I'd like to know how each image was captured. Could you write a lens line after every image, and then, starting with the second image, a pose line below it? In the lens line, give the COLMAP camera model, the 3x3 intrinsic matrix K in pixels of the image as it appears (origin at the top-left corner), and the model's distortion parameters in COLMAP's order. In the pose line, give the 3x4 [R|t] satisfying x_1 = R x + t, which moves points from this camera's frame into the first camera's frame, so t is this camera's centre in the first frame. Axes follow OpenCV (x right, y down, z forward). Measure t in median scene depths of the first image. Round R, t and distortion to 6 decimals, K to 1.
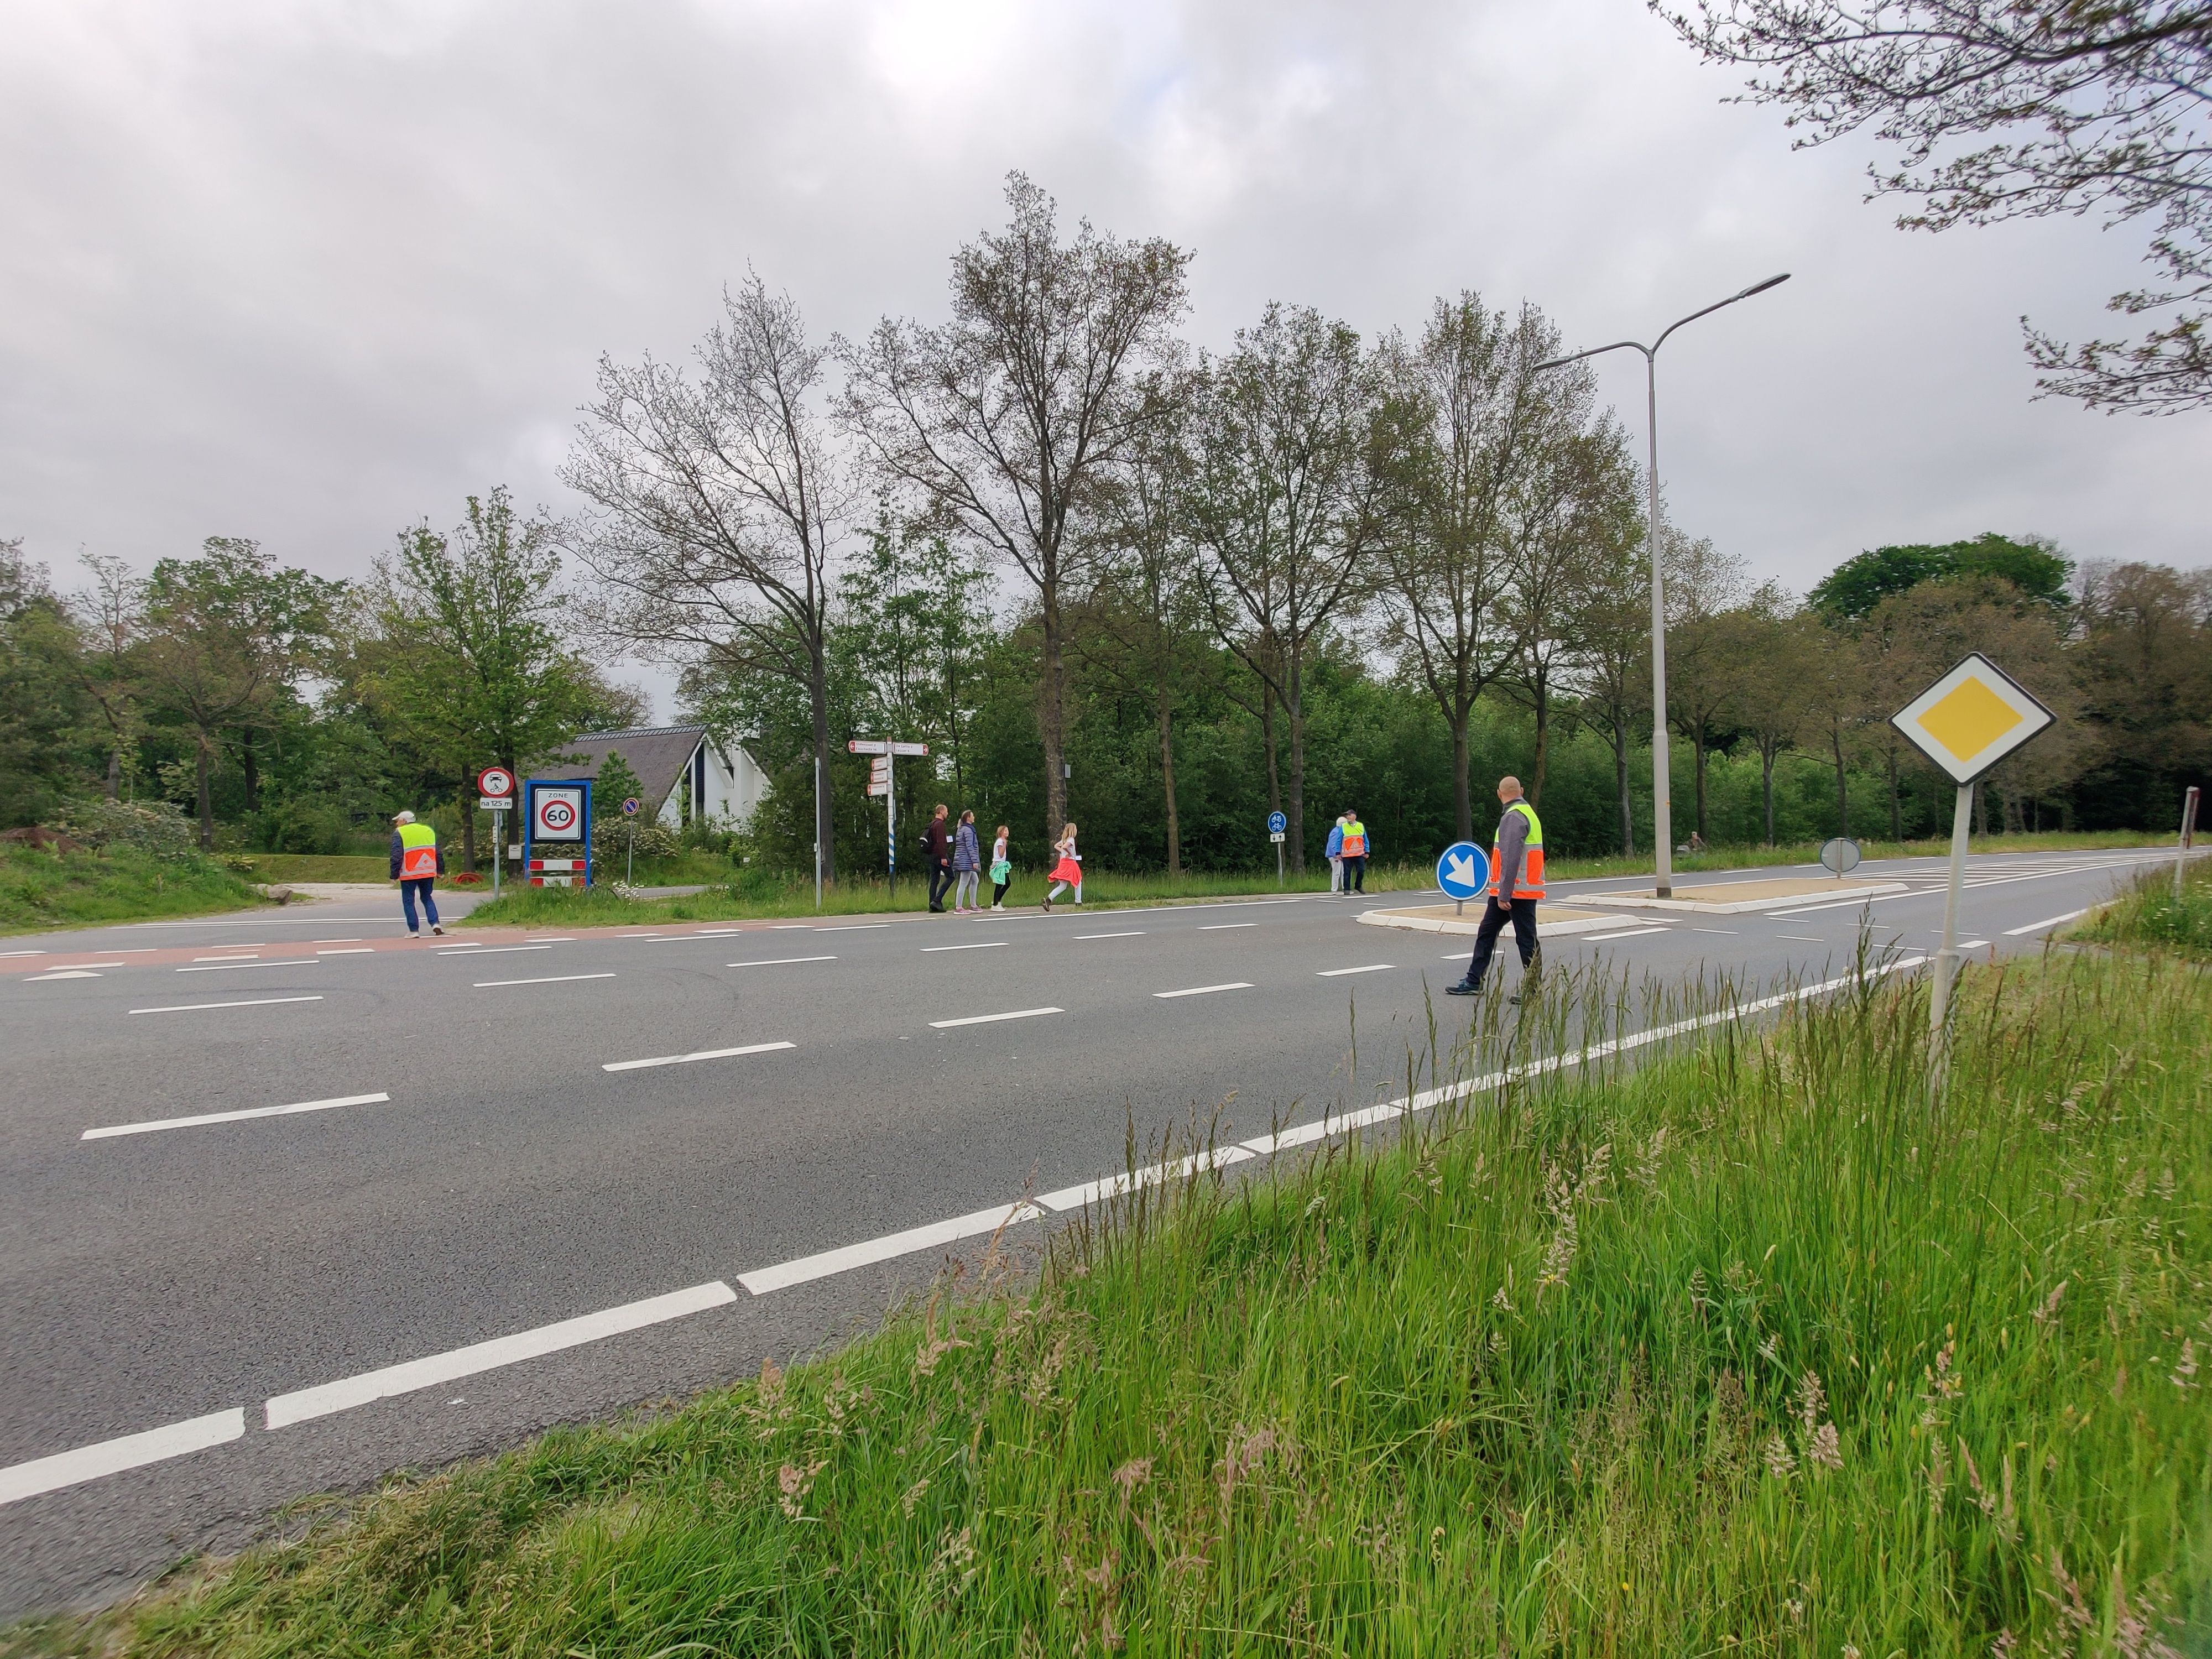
lens RADIAL K [[1038.3, 0, 1106.0], [0, 1038.3, 829.5], [0, 0, 1]] dist [0.004539, -0.000758]
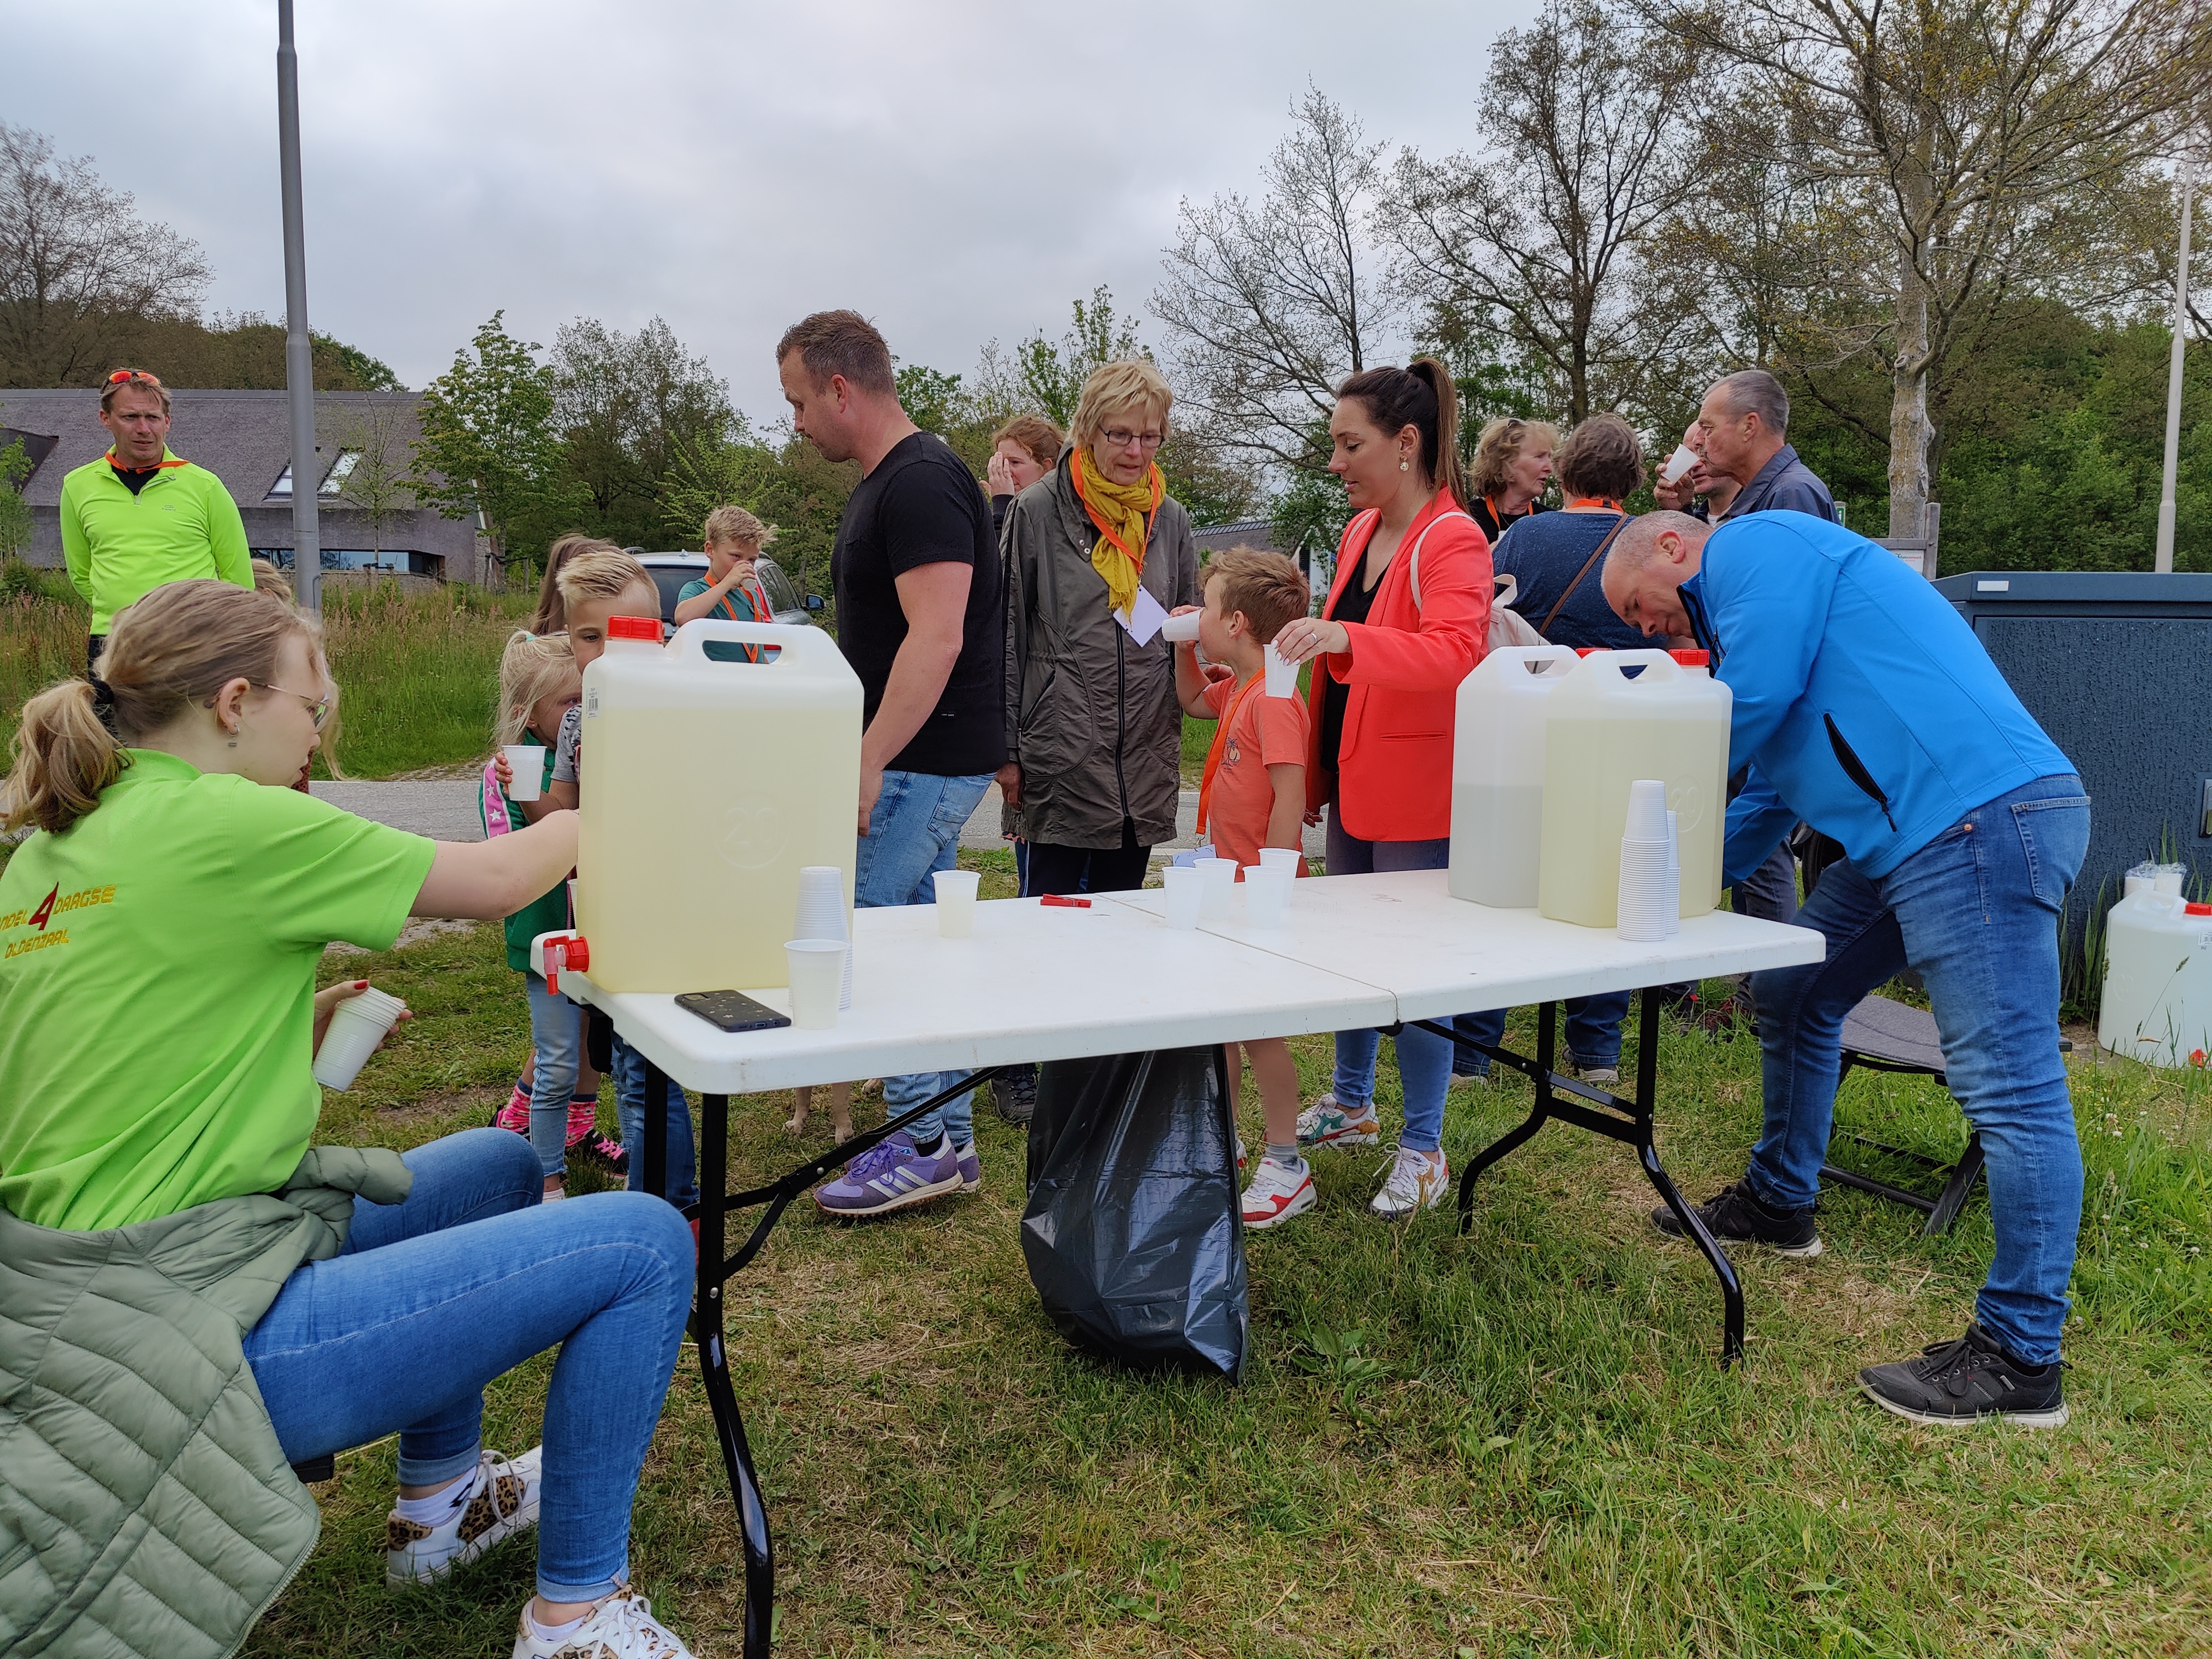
lens RADIAL K [[1637.2, 0, 1106.0], [0, 1637.2, 829.5], [0, 0, 1]] dist [0.041923, 0.014274]
pose [[0.869174, 0.065310, -0.490174, 0.282587], [-0.017667, 0.994709, 0.101205, 0.040101], [0.494190, -0.079305, 0.865729, -0.500039]]
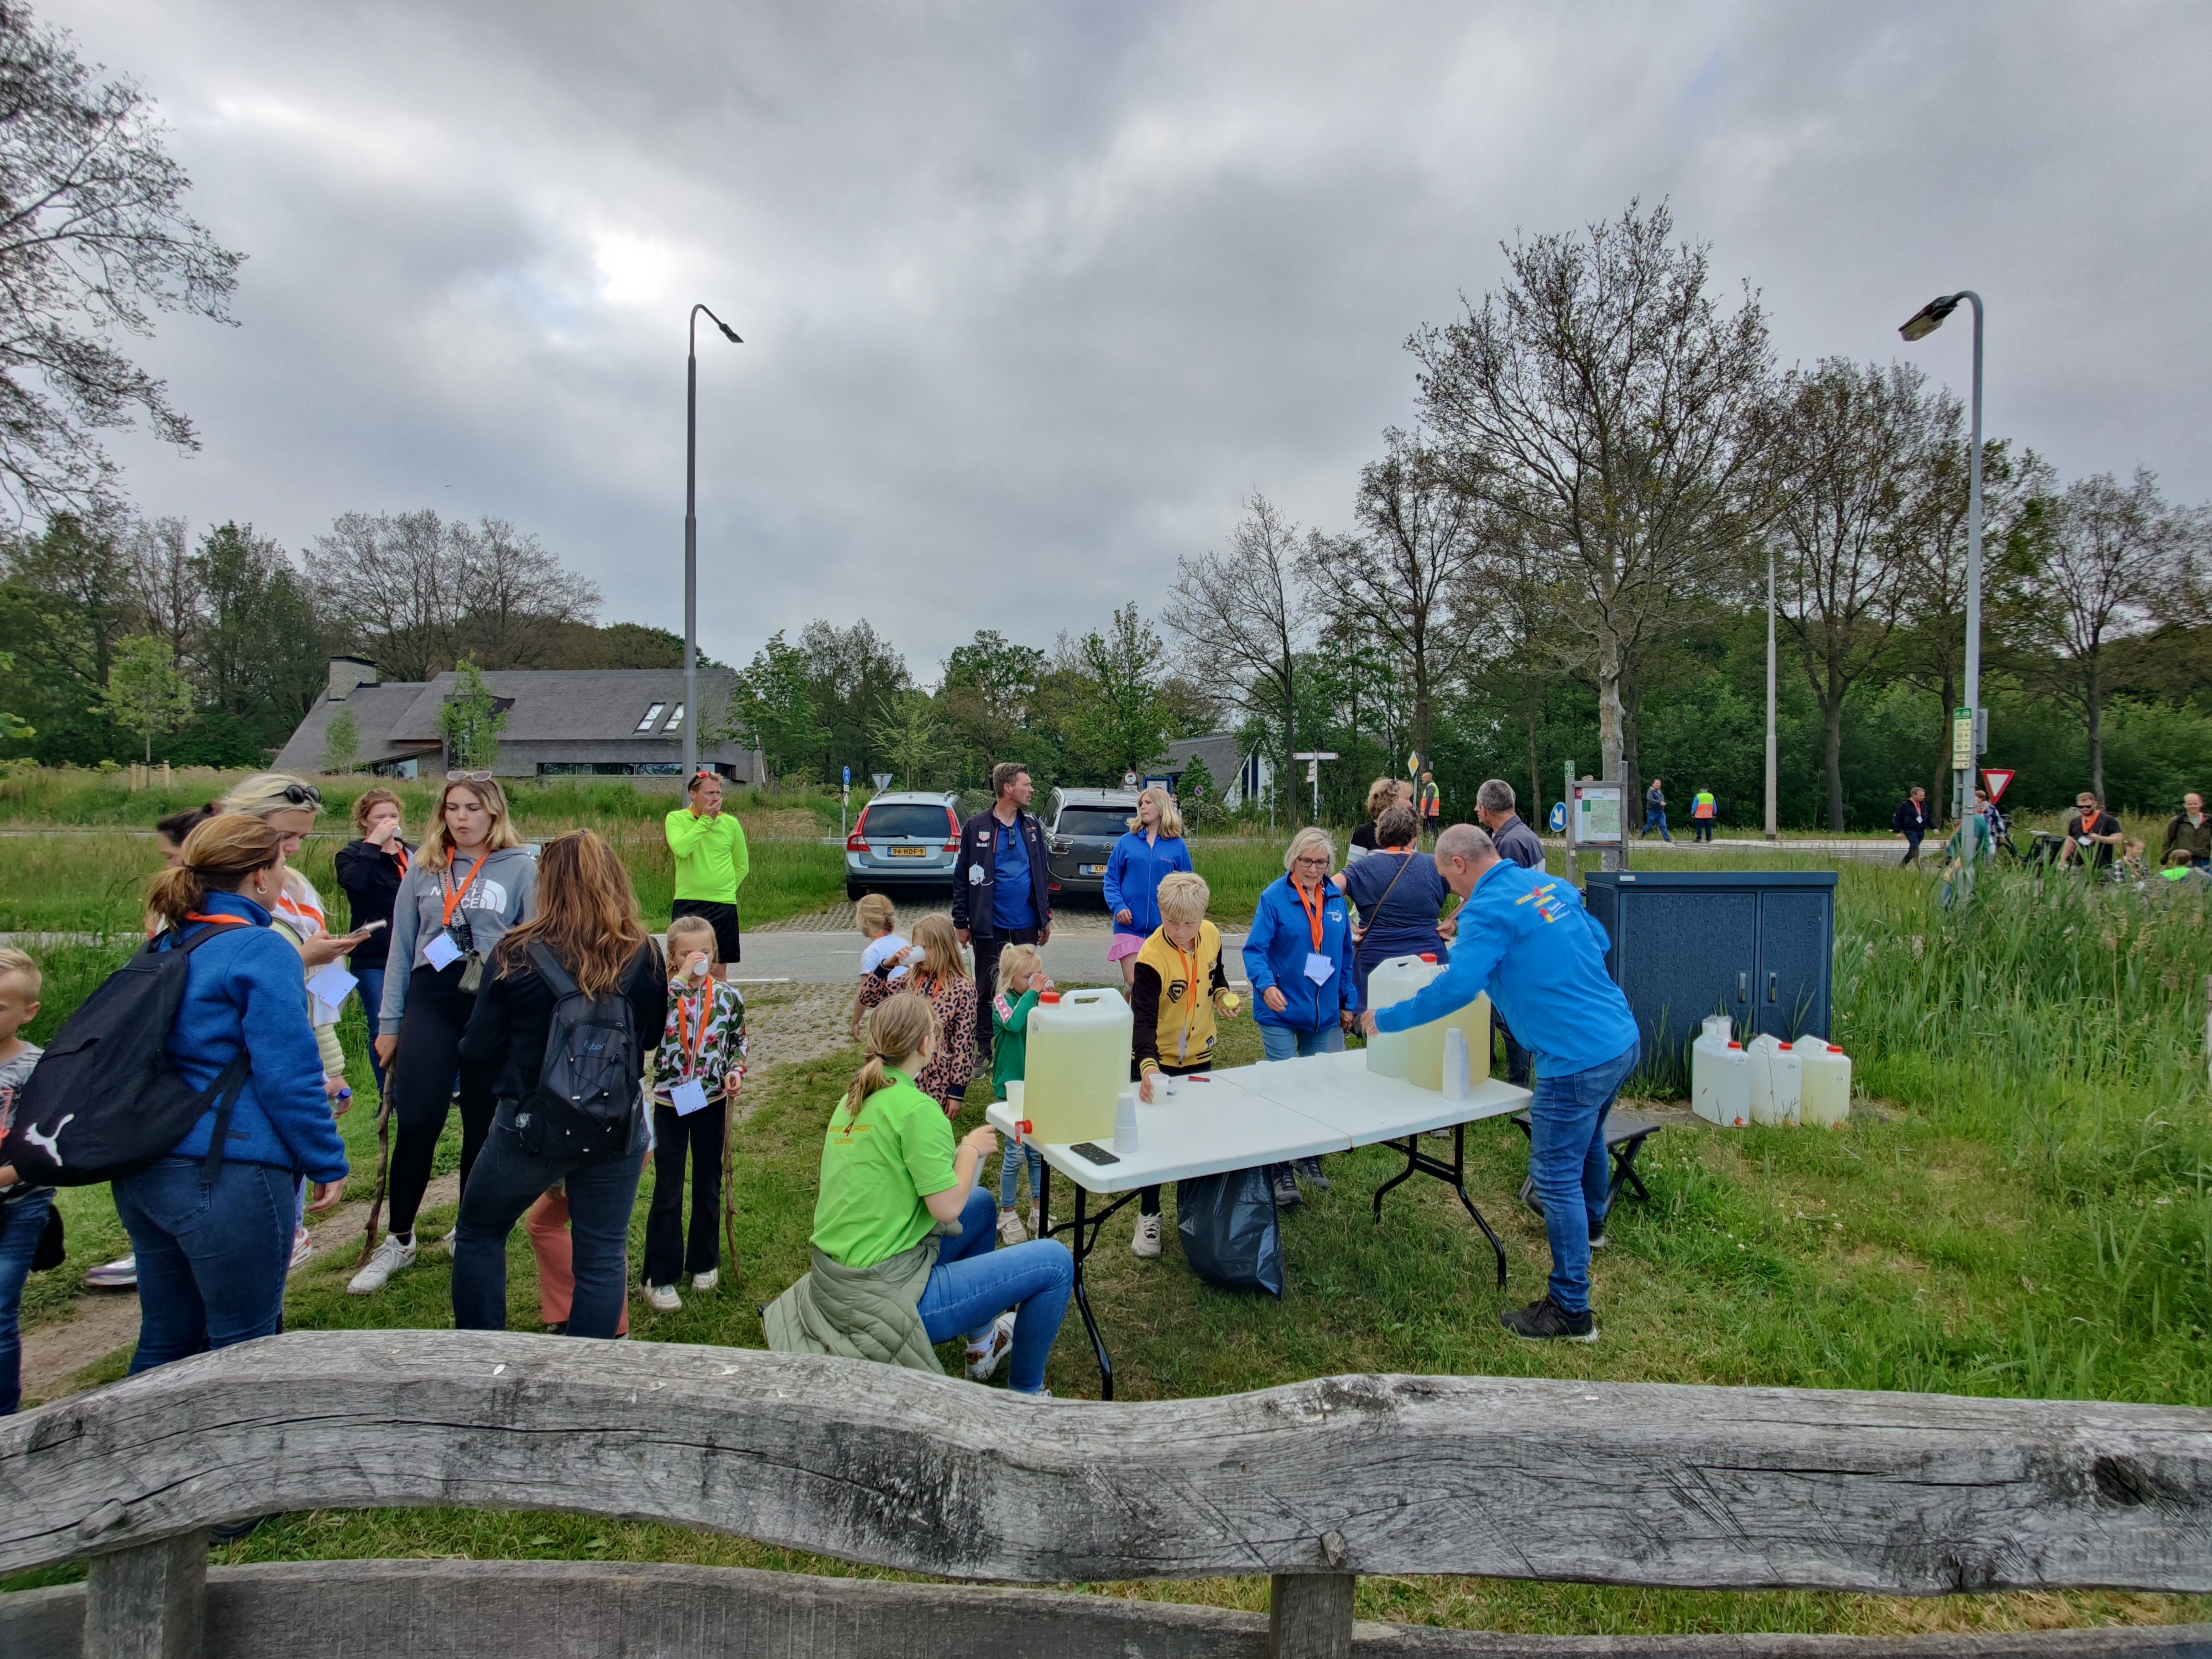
lens RADIAL K [[1027.1, 0, 1114.4], [0, 1027.1, 835.9], [0, 0, 1]] dist [0.011888, -0.003660]
pose [[0.861641, 0.018068, -0.507196, 0.291546], [-0.009313, 0.999761, 0.019793, 0.021558], [0.507433, -0.012331, 0.861603, -0.536573]]
